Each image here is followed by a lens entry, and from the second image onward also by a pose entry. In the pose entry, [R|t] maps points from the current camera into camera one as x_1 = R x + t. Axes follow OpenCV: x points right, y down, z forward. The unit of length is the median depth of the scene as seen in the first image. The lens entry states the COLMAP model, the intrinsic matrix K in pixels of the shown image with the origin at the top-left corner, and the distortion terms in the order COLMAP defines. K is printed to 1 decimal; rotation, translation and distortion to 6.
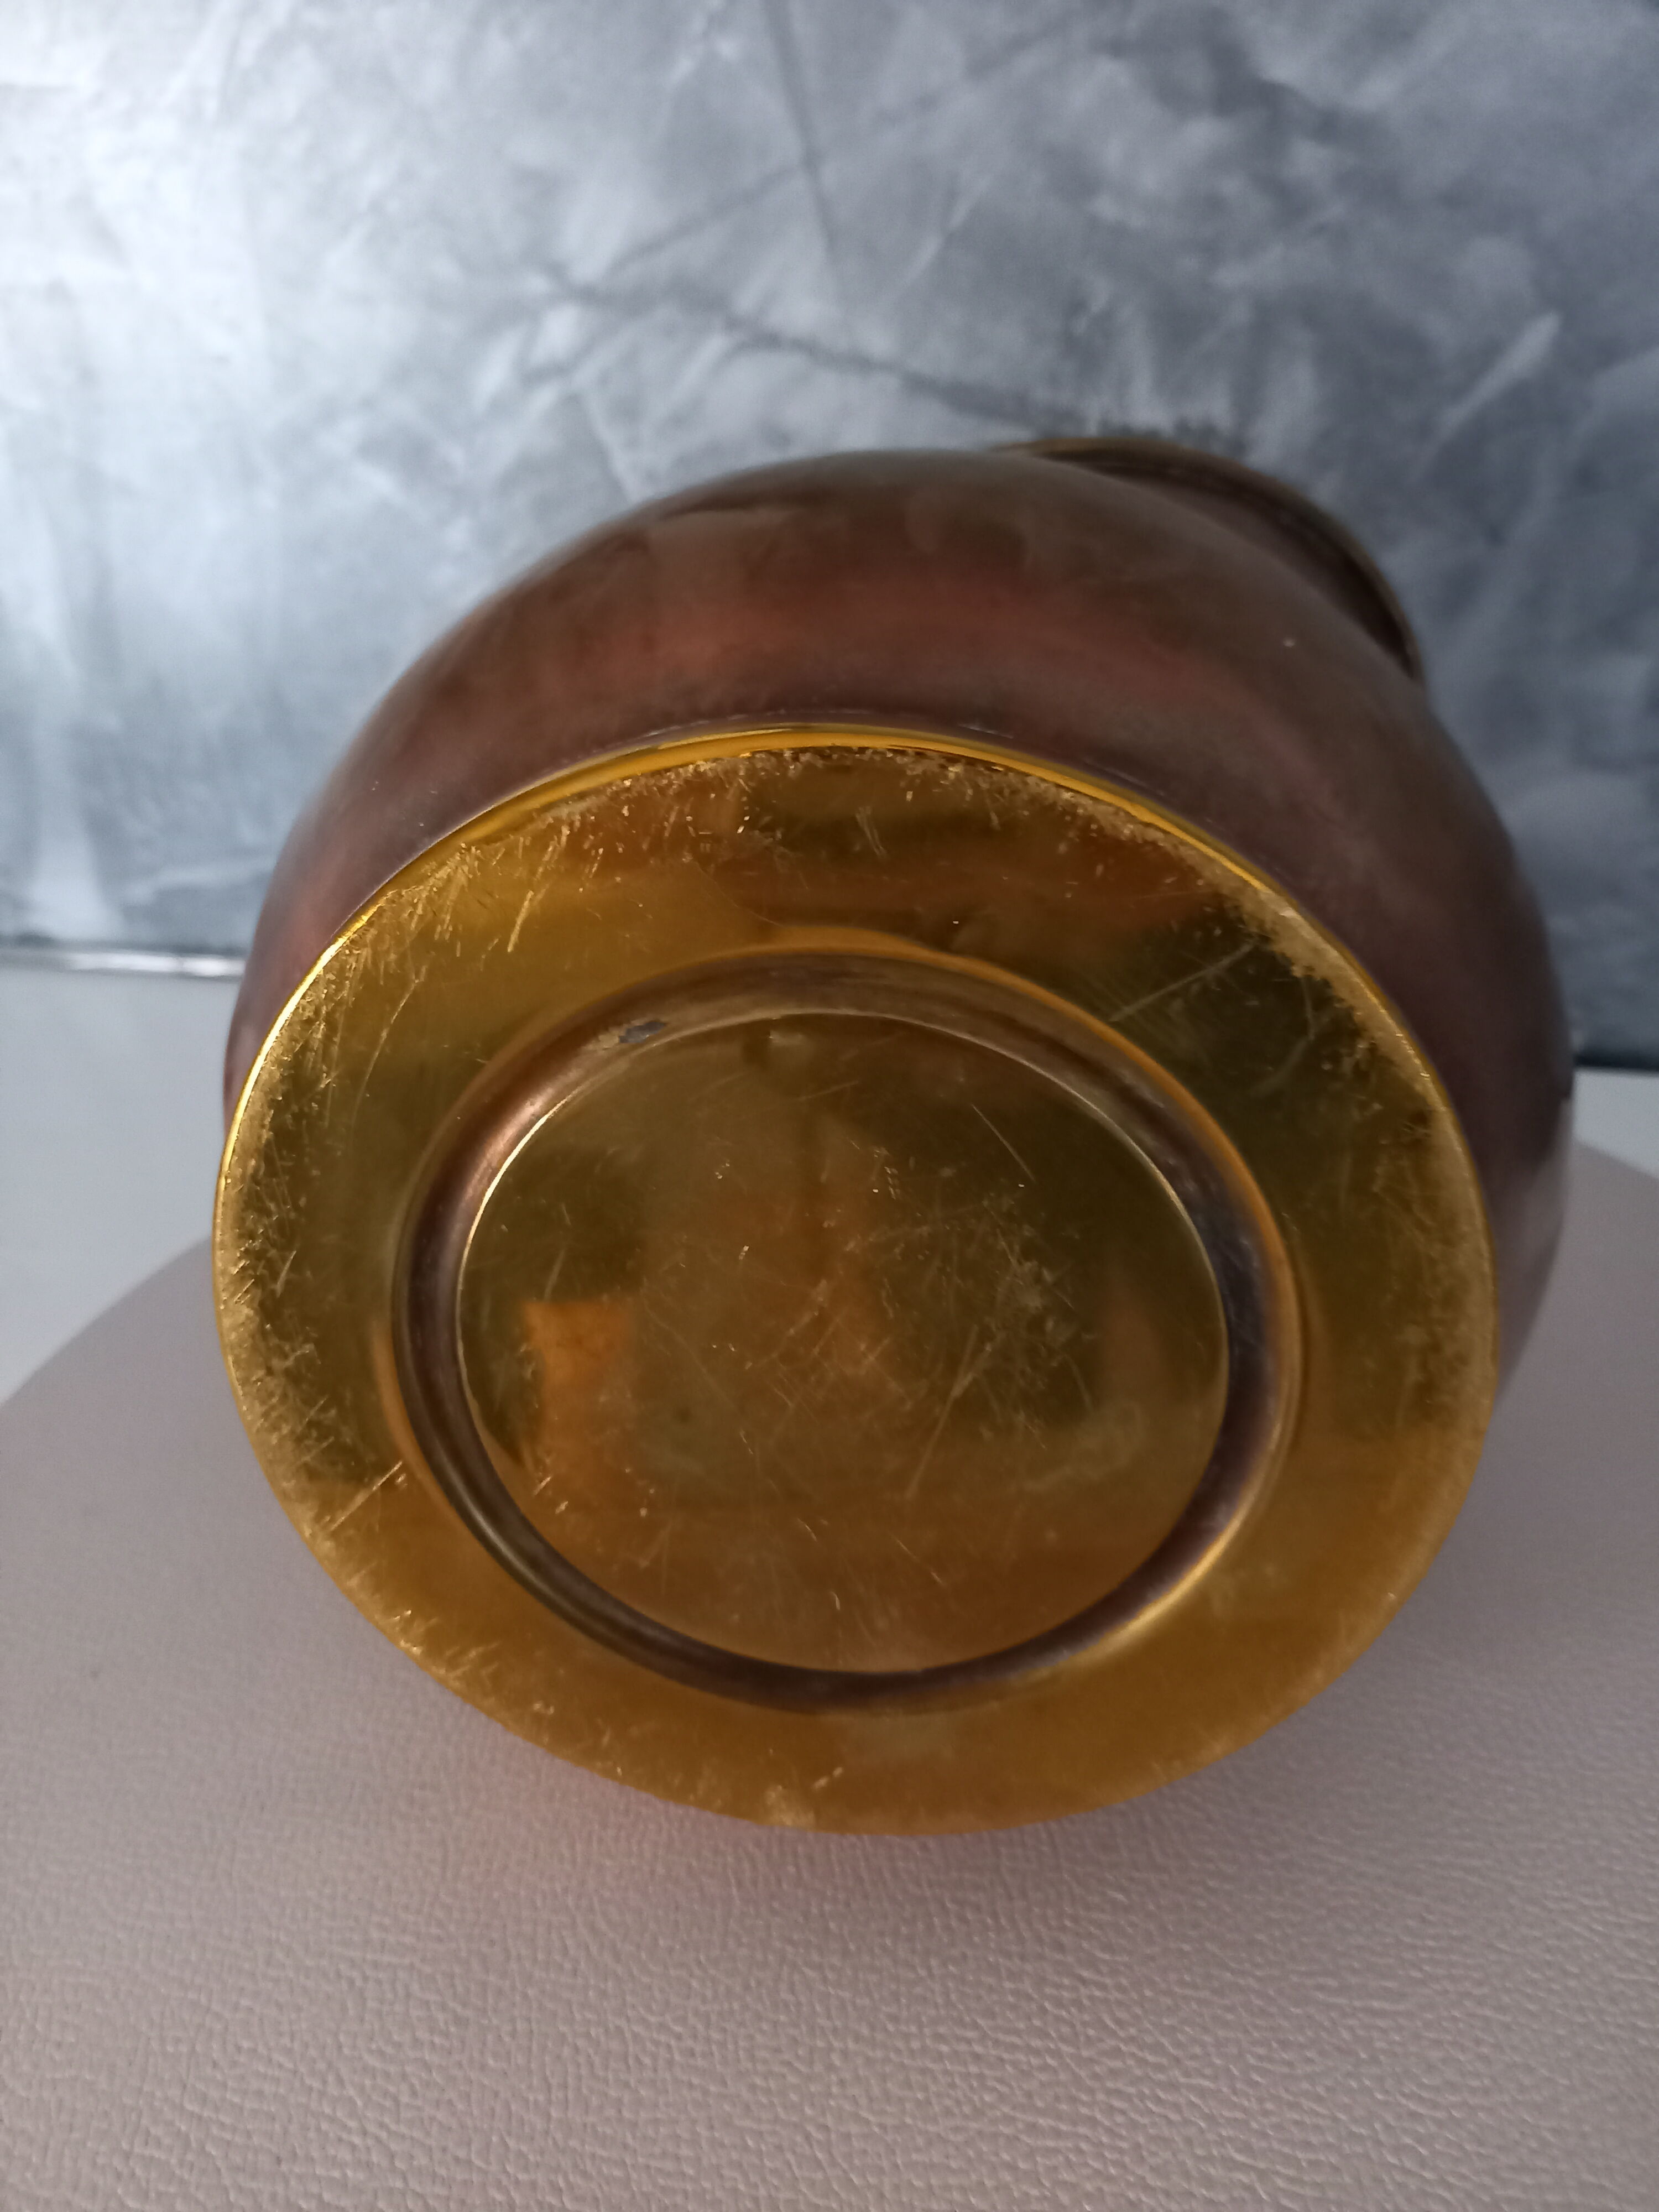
lens RADIAL K [[1914.3, 0, 827.2], [0, 1914.3, 1126.1], [0, 0, 1]] dist [-0.125714, 0.113619]
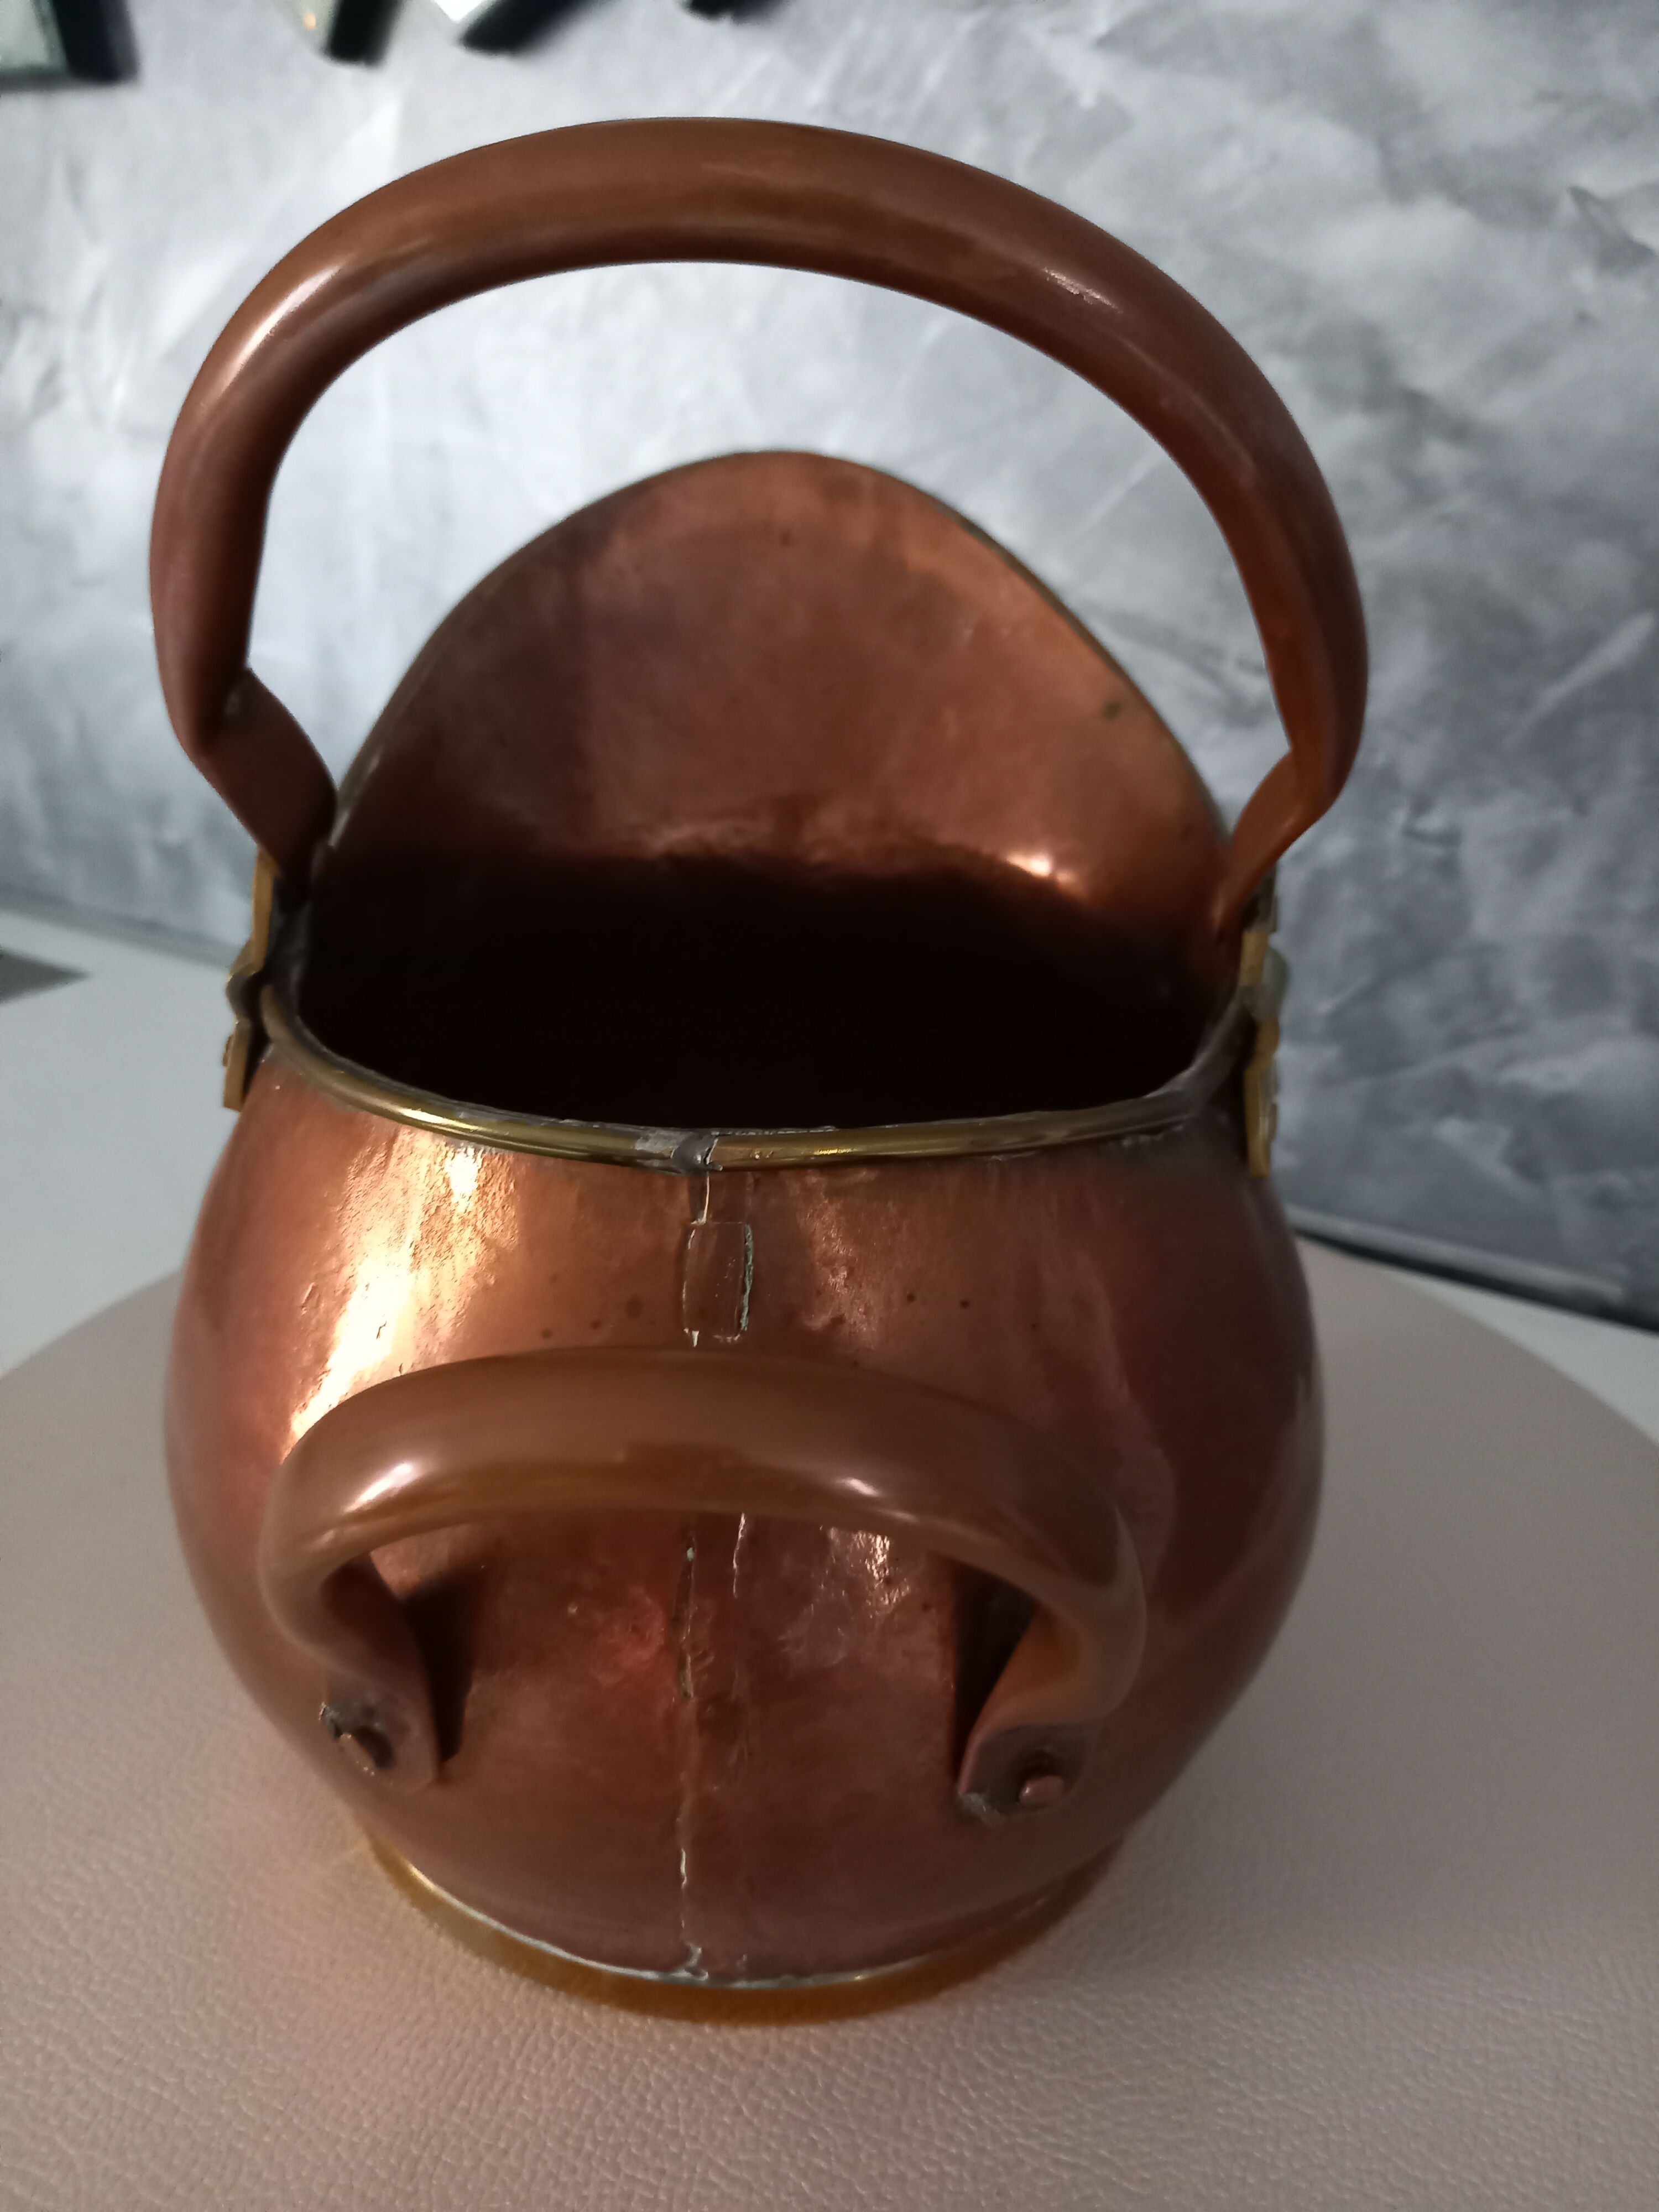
lens RADIAL K [[1914.3, 0, 827.2], [0, 1914.3, 1126.1], [0, 0, 1]] dist [-0.125714, 0.113619]
pose [[0.958574, 0.185064, -0.216536, 0.345257], [-0.209292, 0.973256, -0.094707, 0.095748], [0.193218, 0.136103, 0.971670, -0.190513]]
